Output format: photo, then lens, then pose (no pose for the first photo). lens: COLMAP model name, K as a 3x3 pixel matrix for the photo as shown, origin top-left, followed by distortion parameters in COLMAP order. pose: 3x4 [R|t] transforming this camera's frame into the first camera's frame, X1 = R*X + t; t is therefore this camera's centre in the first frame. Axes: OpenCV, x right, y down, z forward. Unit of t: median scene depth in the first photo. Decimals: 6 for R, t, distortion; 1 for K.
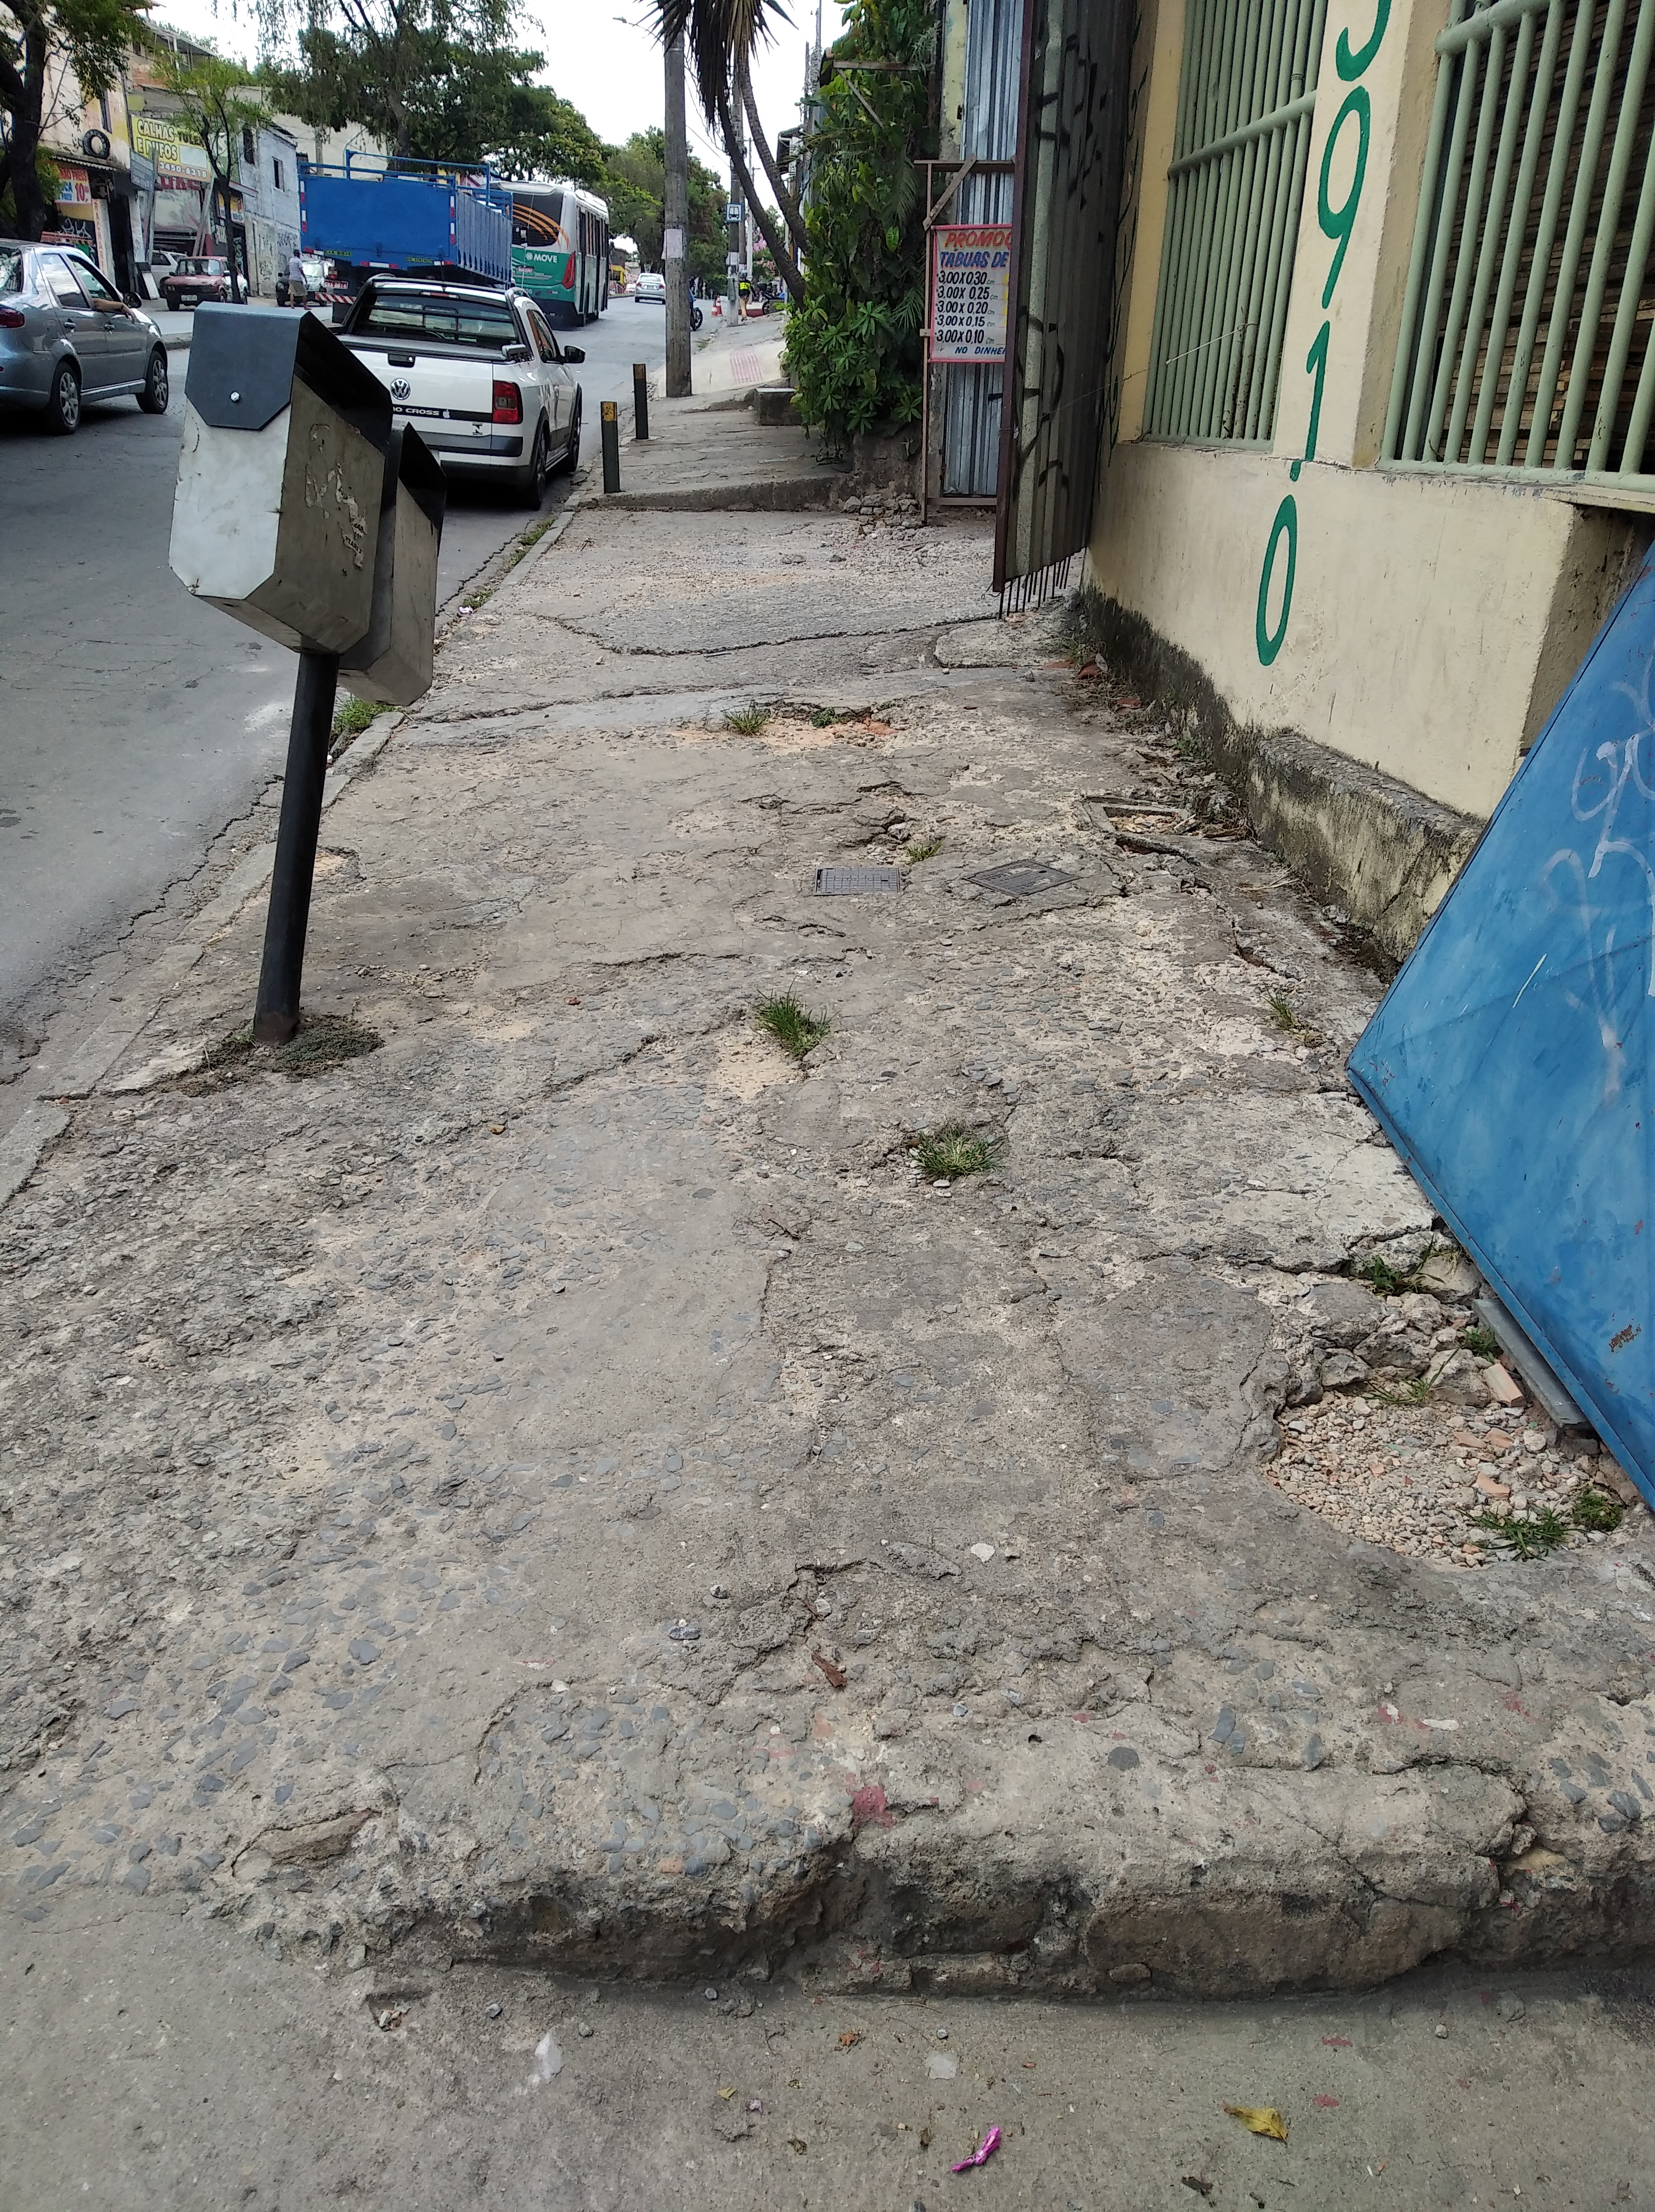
lens RADIAL K [[1690.7, 0, 815.6], [0, 1690.7, 1068.2], [0, 0, 1]] dist [0.053415, -0.094733]
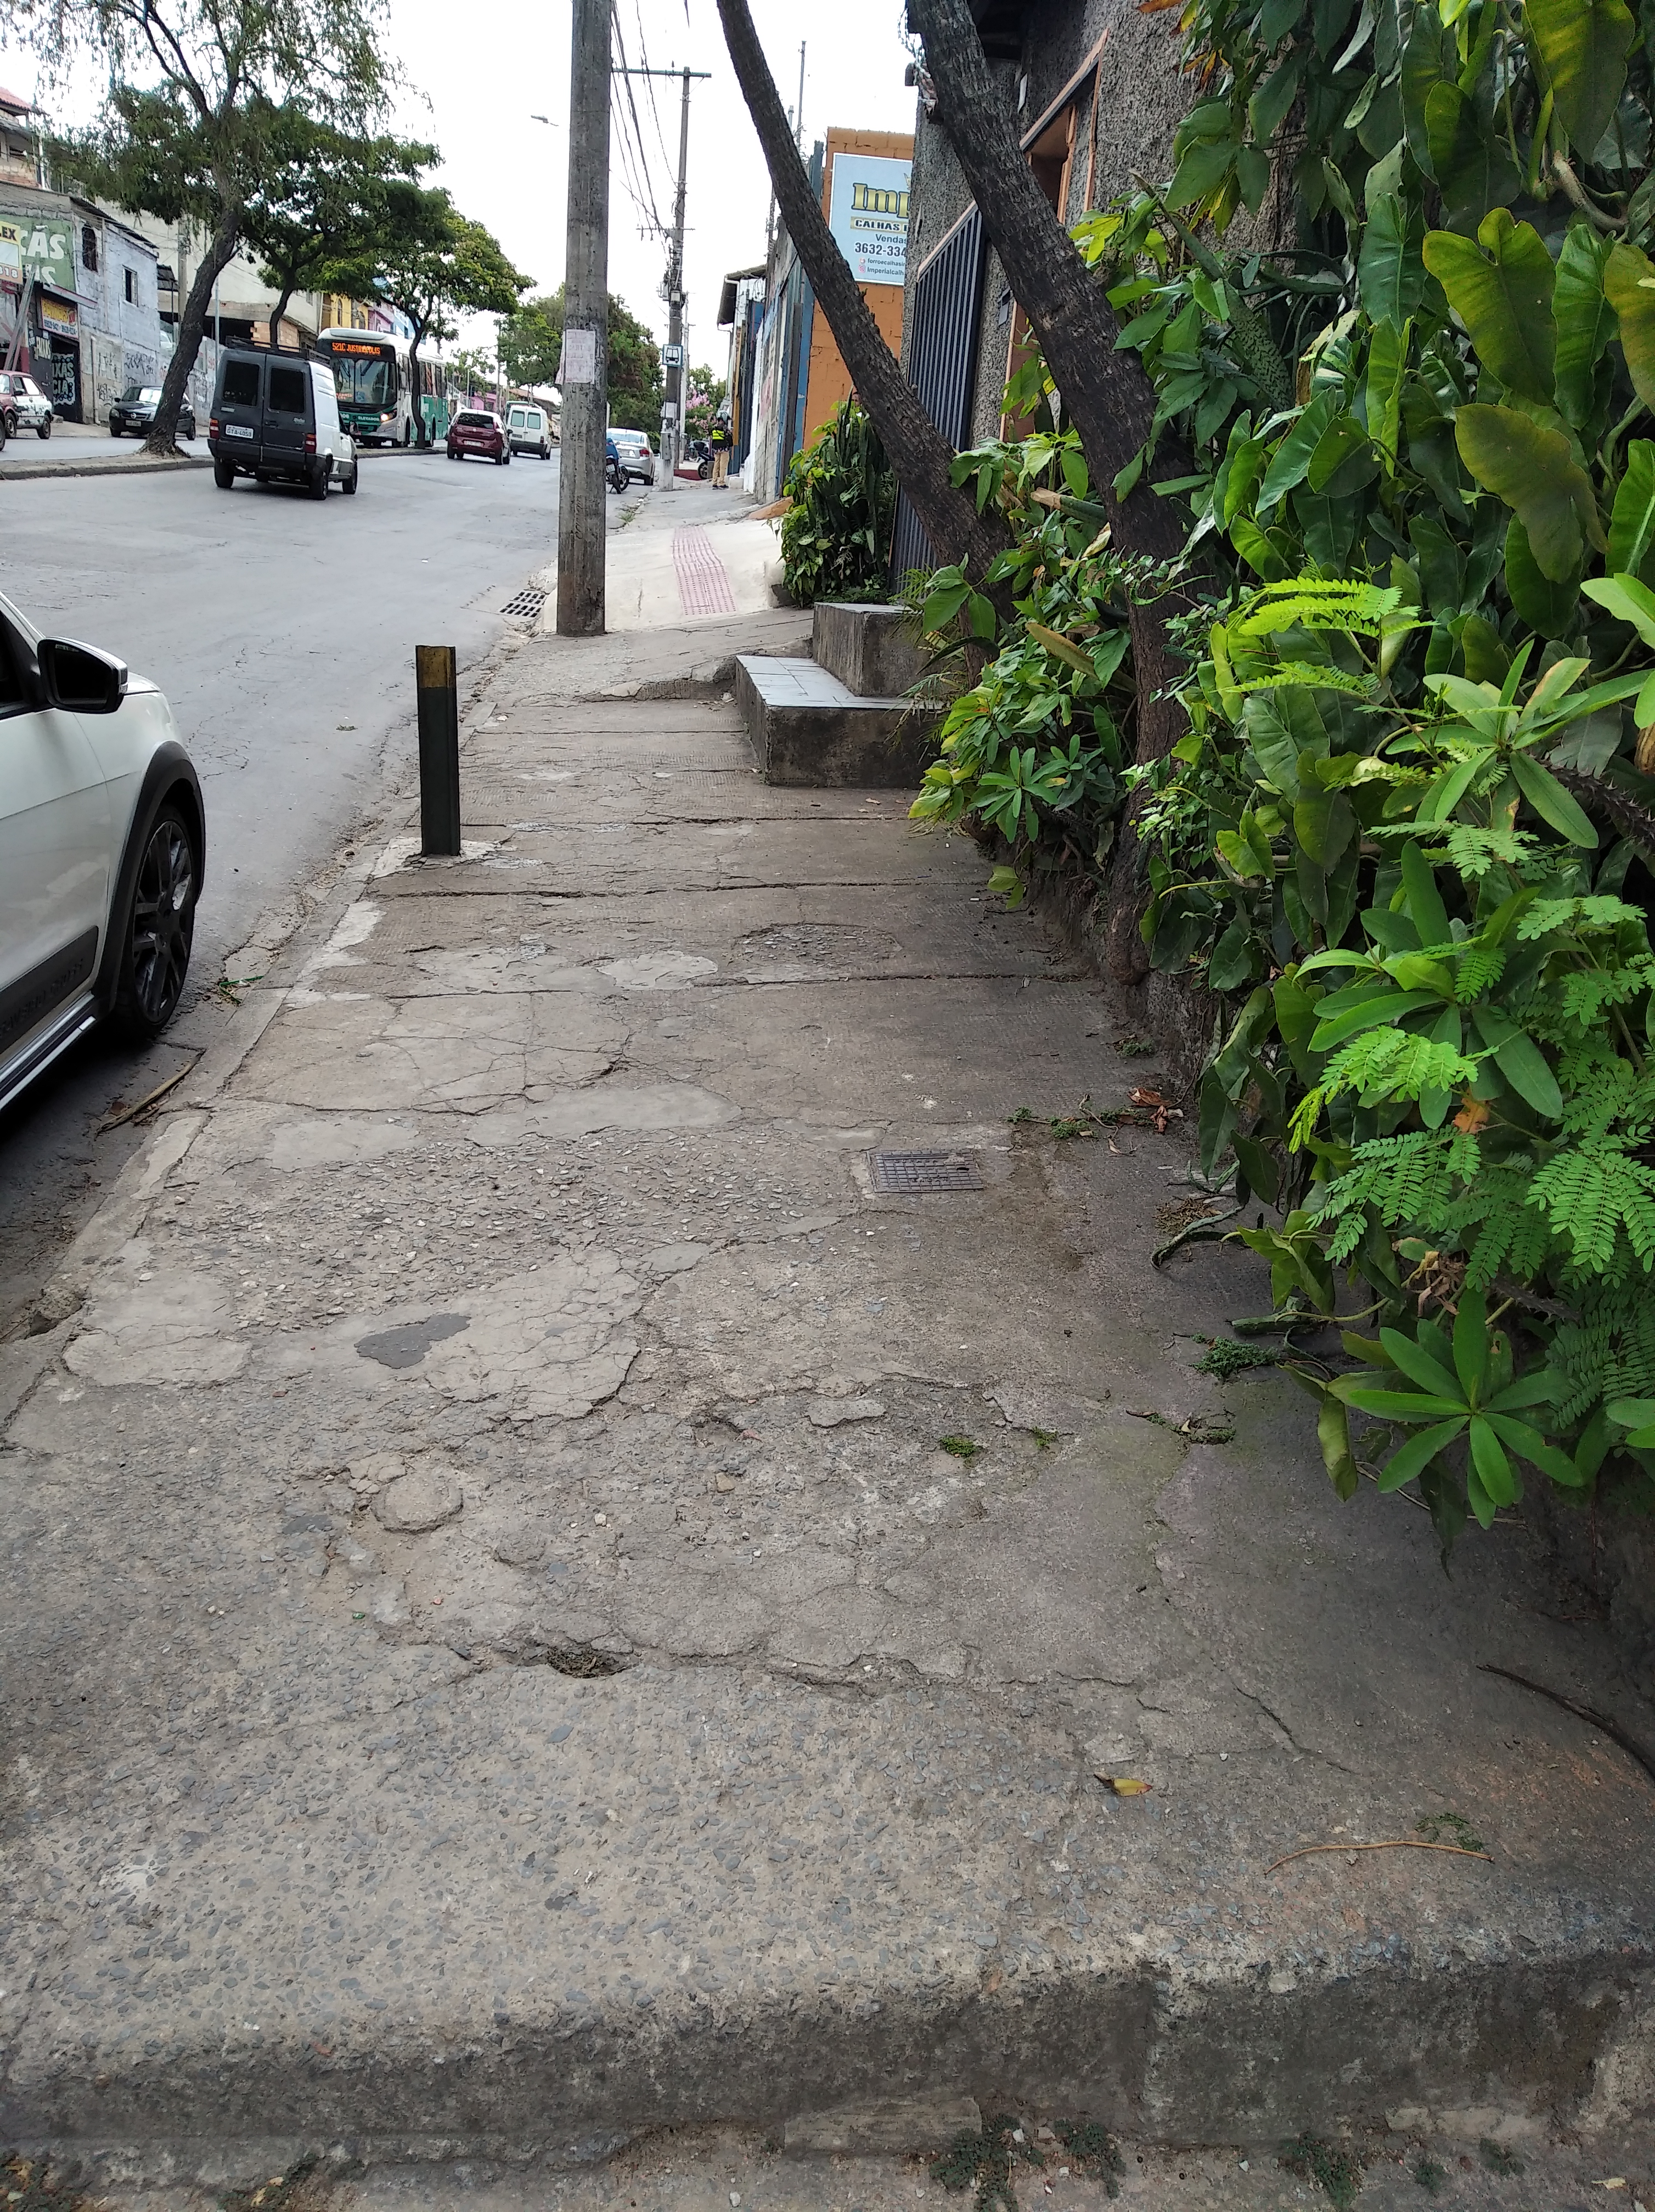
lens RADIAL K [[1722.0, 0, 839.2], [0, 1722.0, 1102.5], [0, 0, 1]] dist [0.039141, -0.062753]
pose [[0.997467, 0.026722, 0.065920, -0.166812], [-0.022058, 0.997268, -0.070496, -1.145519], [-0.067624, 0.068864, 0.995332, 2.506972]]
